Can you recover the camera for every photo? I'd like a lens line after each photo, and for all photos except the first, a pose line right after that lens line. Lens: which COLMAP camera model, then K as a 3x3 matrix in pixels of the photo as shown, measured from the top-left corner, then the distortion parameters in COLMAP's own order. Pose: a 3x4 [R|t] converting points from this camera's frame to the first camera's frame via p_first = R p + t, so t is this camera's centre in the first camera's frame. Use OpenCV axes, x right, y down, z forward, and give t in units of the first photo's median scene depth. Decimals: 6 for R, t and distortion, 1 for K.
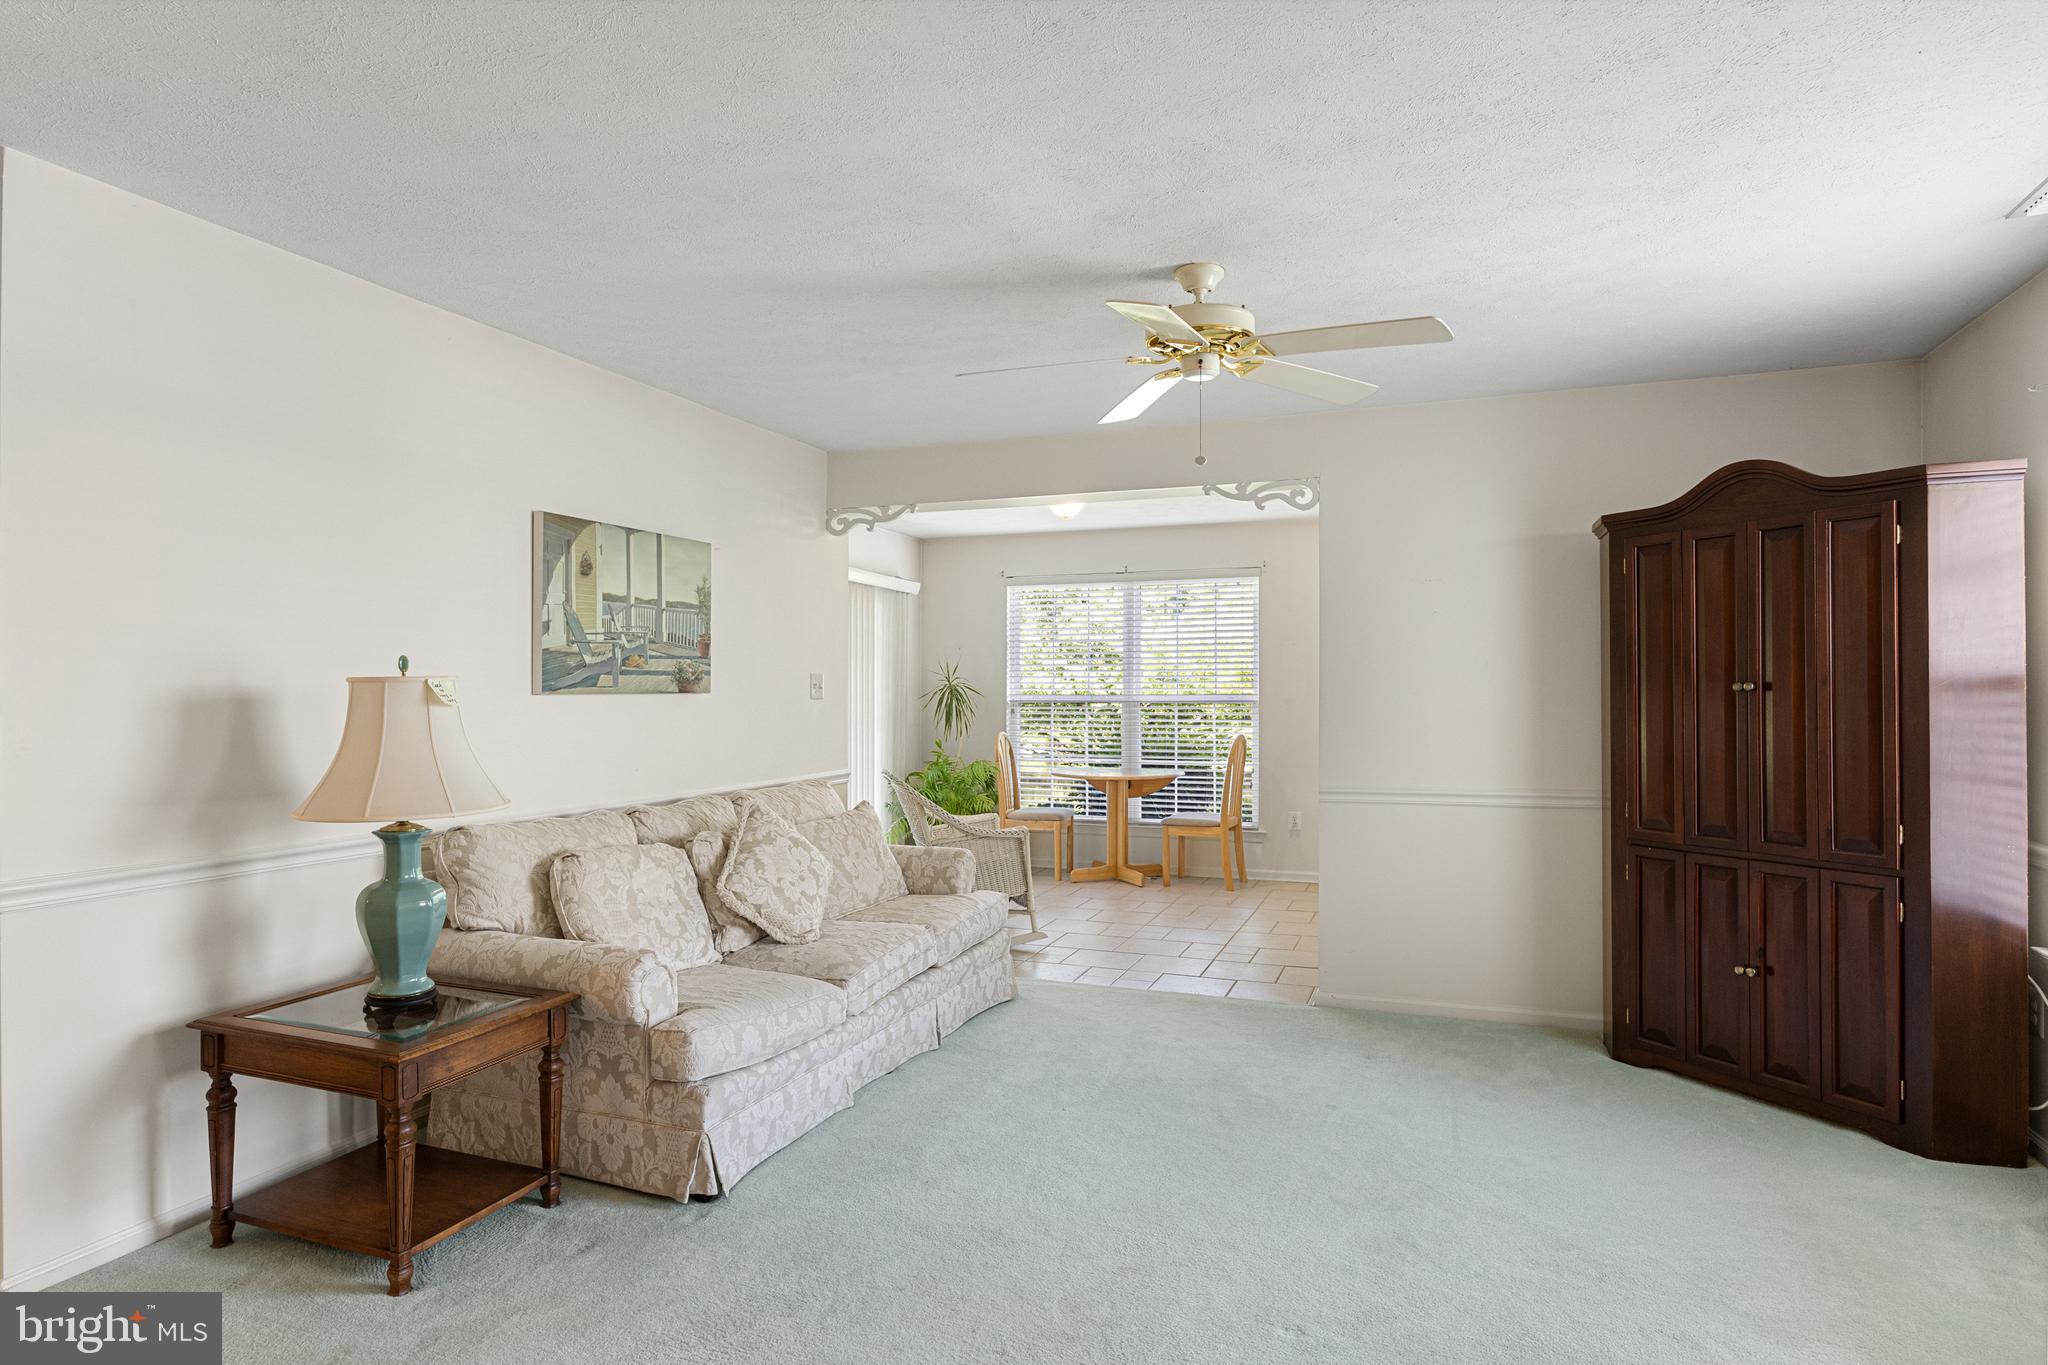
lens RADIAL K [[1142.6, 0, 1020.5], [0, 1142.6, 693.9], [0, 0, 1]] dist [-0.005666, -0.001483]
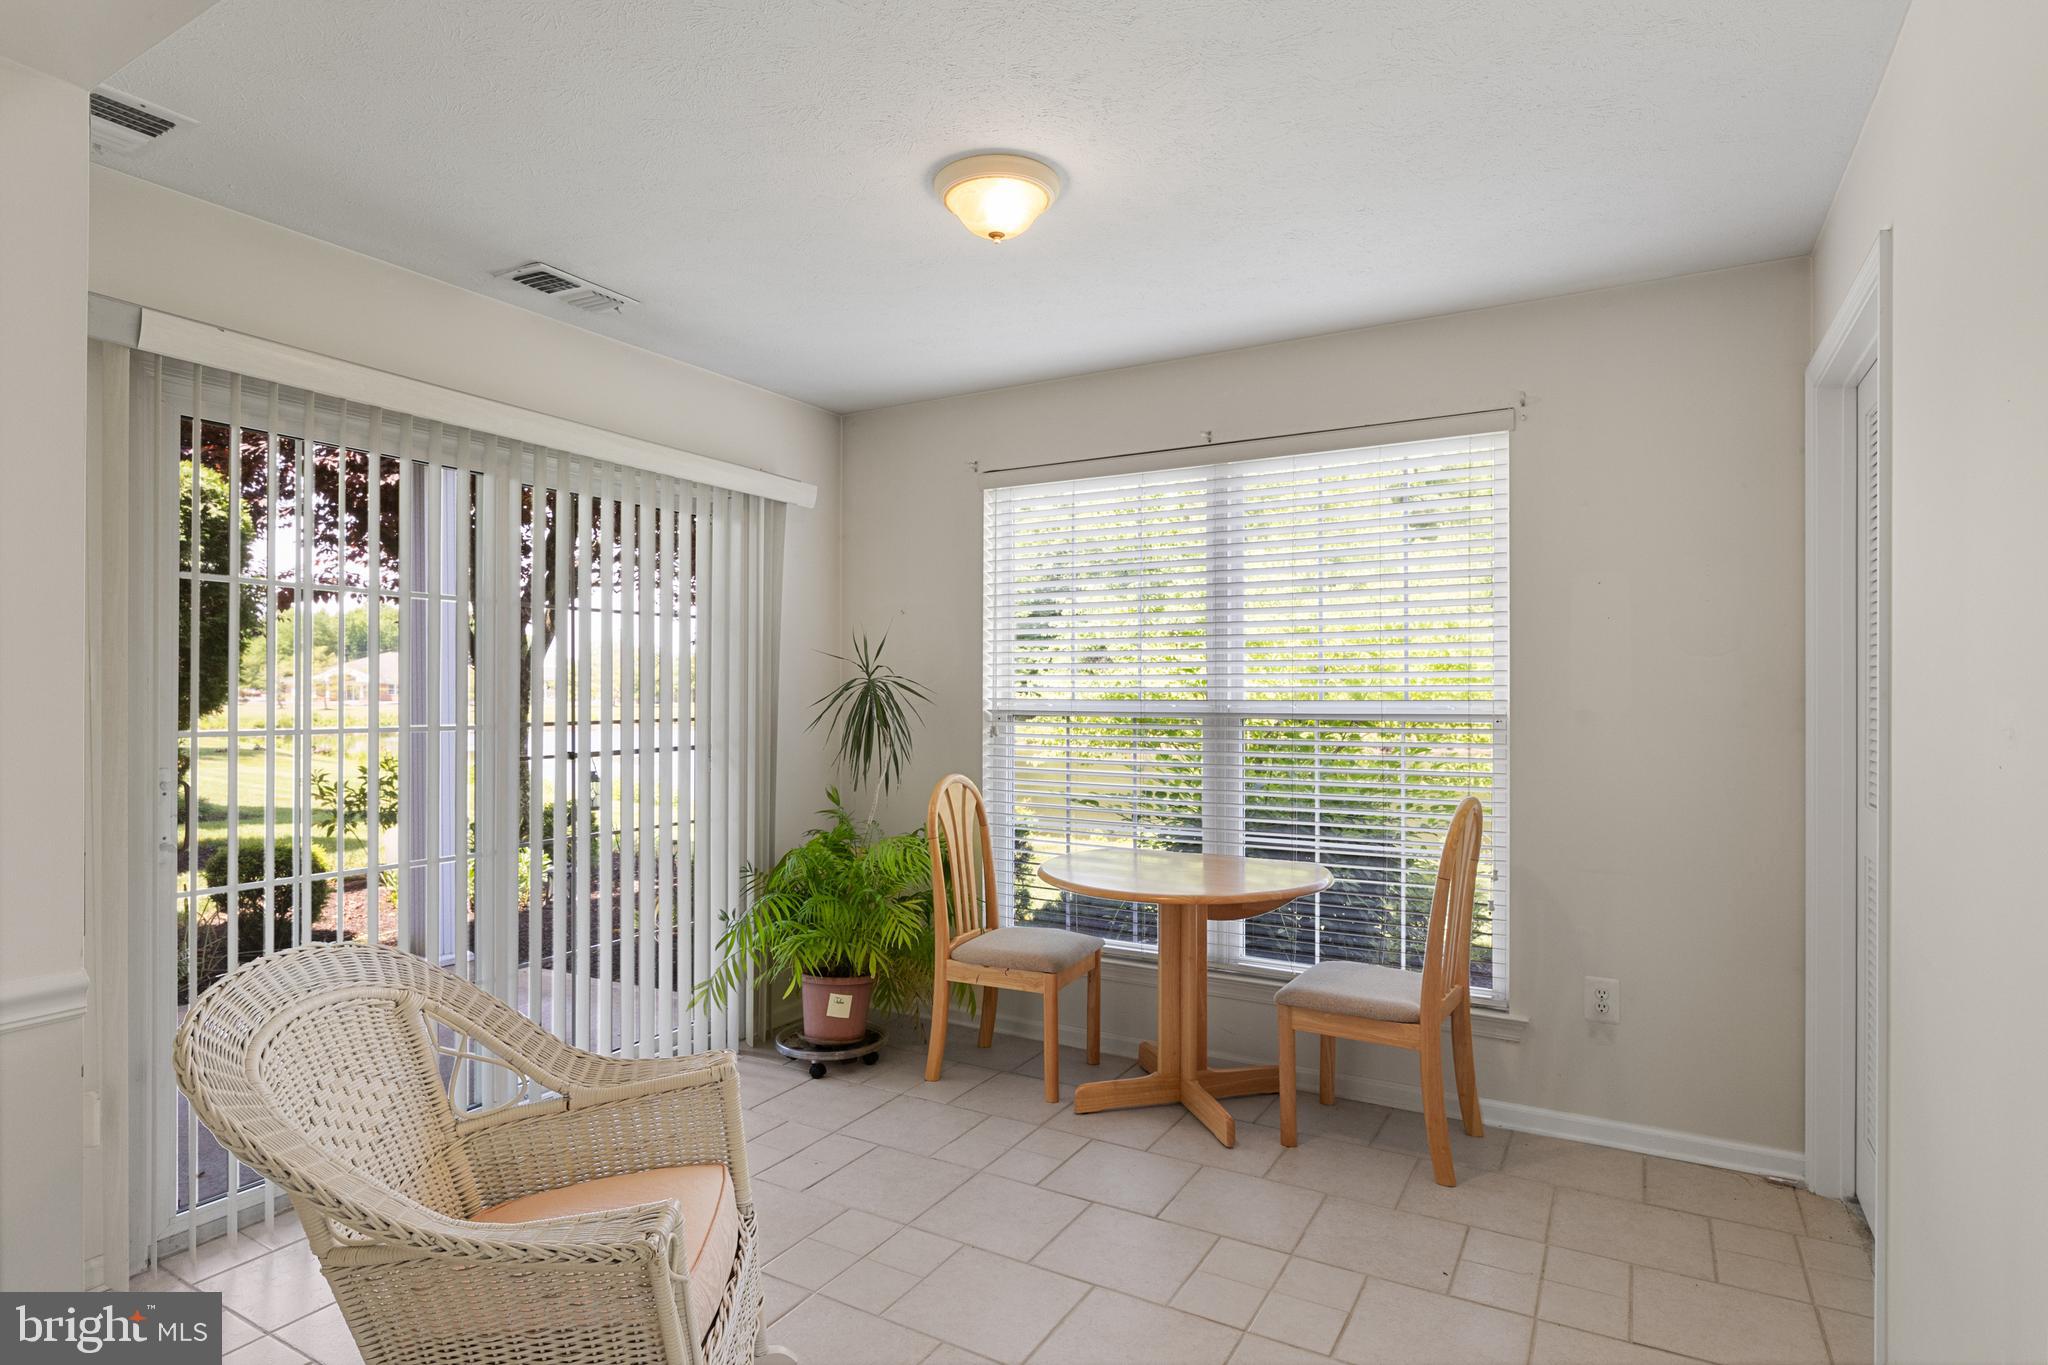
lens RADIAL K [[1066.6, 0, 1017.2], [0, 1066.6, 688.0], [0, 0, 1]] dist [-0.000653, -0.000115]
pose [[0.985289, 0.000345, -0.170899, 0.152114], [-0.000729, 0.999997, -0.002186, -0.006040], [0.170898, 0.002278, 0.985286, 0.931464]]
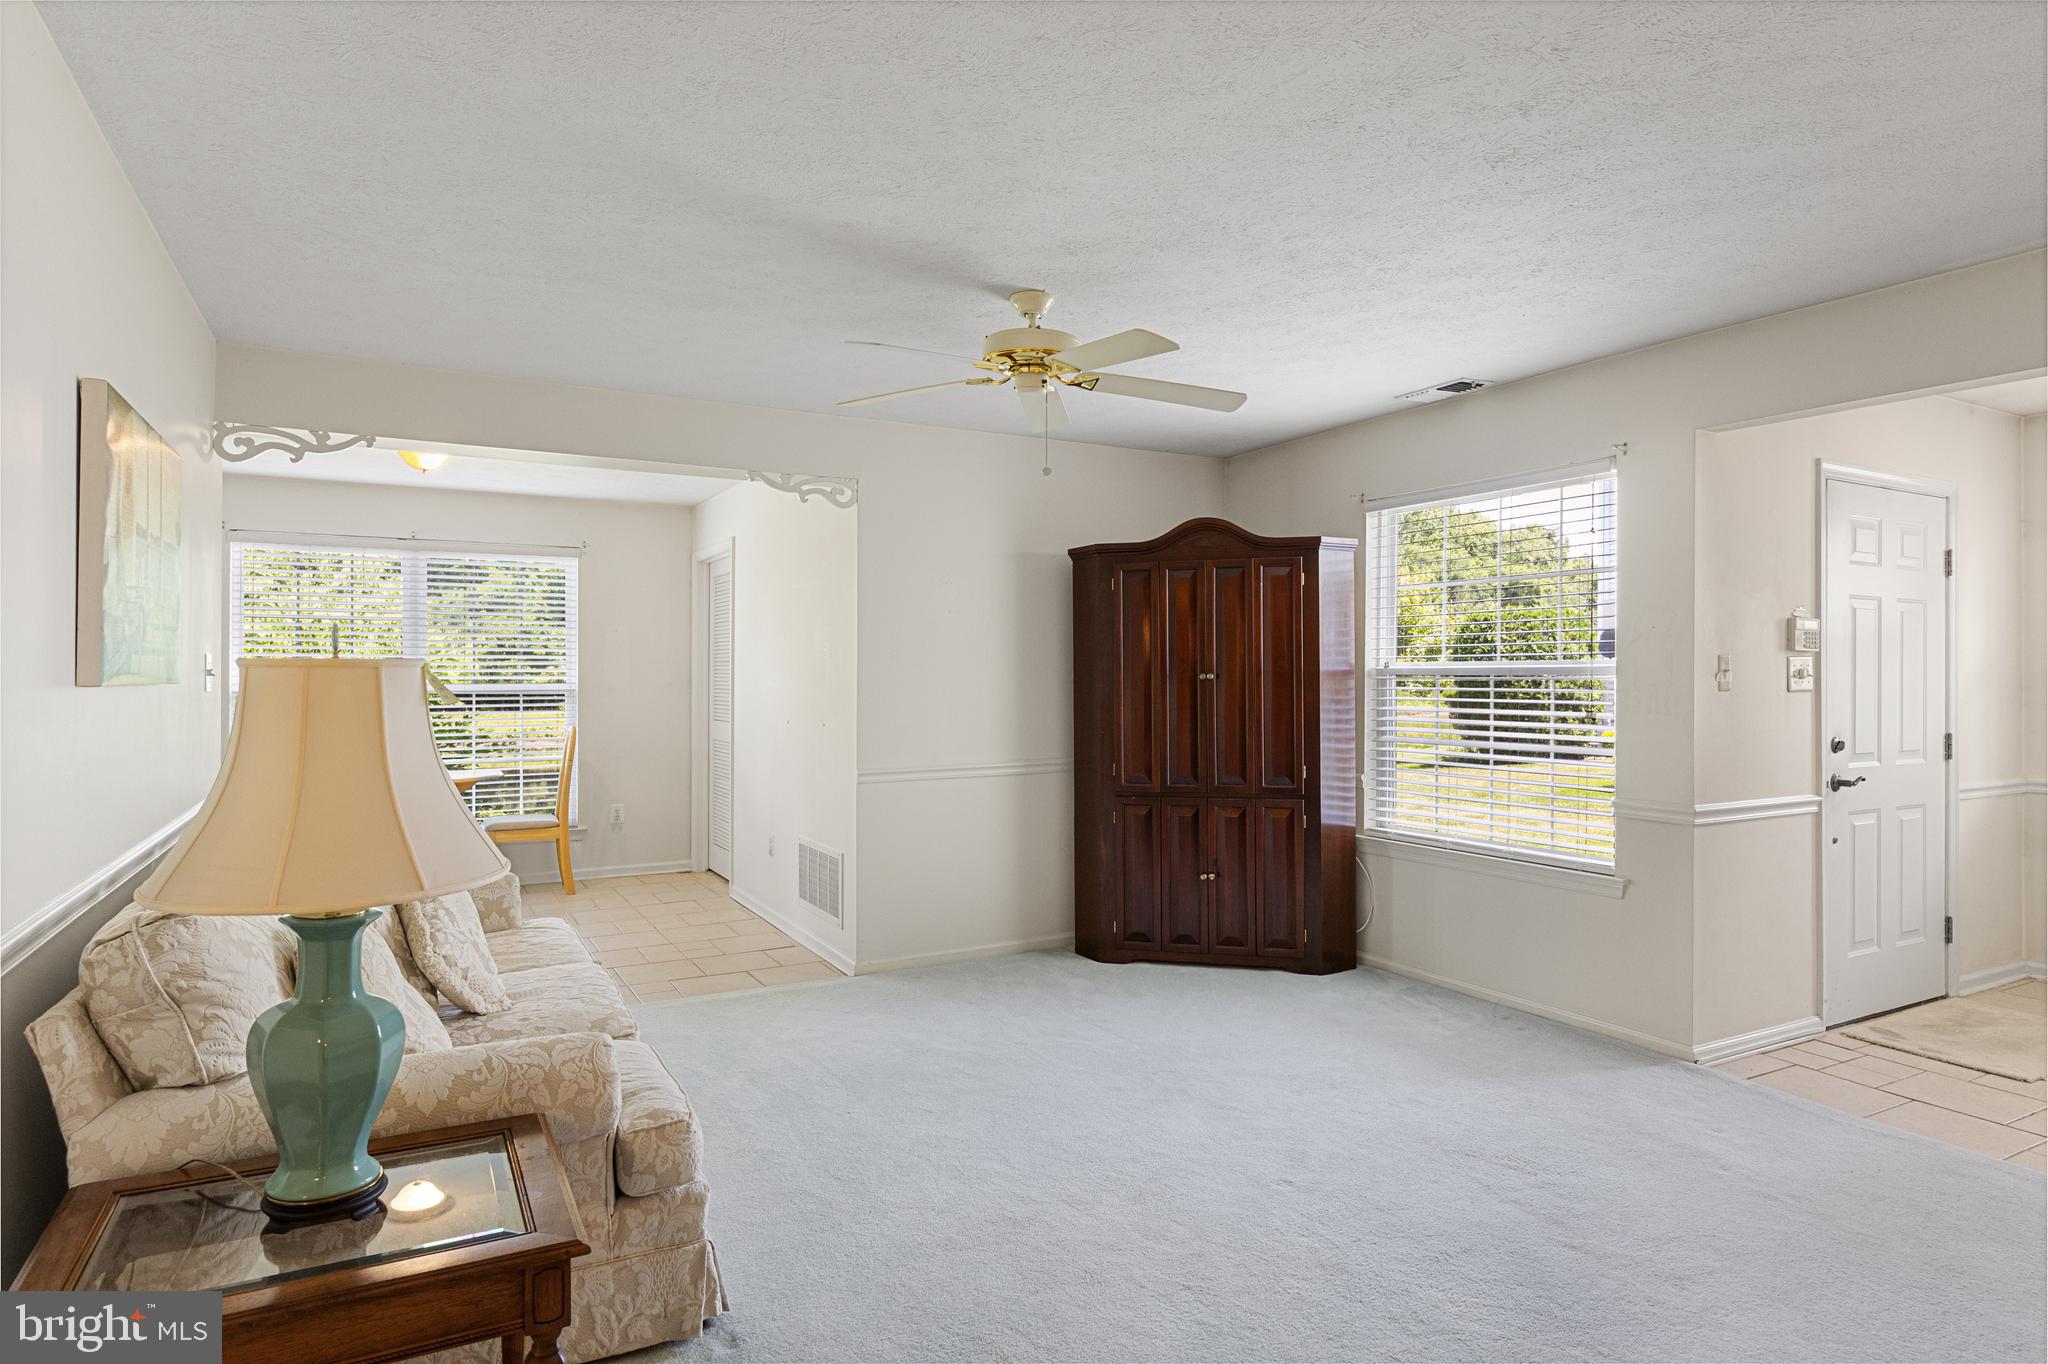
lens RADIAL K [[1132.7, 0, 1024.0], [0, 1132.7, 682.0], [0, 0, 1]] dist [-0.004436, -0.000689]
pose [[0.644532, -0.001941, 0.764575, -0.439042], [0.001810, 0.999998, 0.001013, -0.001067], [-0.764575, 0.000731, 0.644534, 0.196749]]
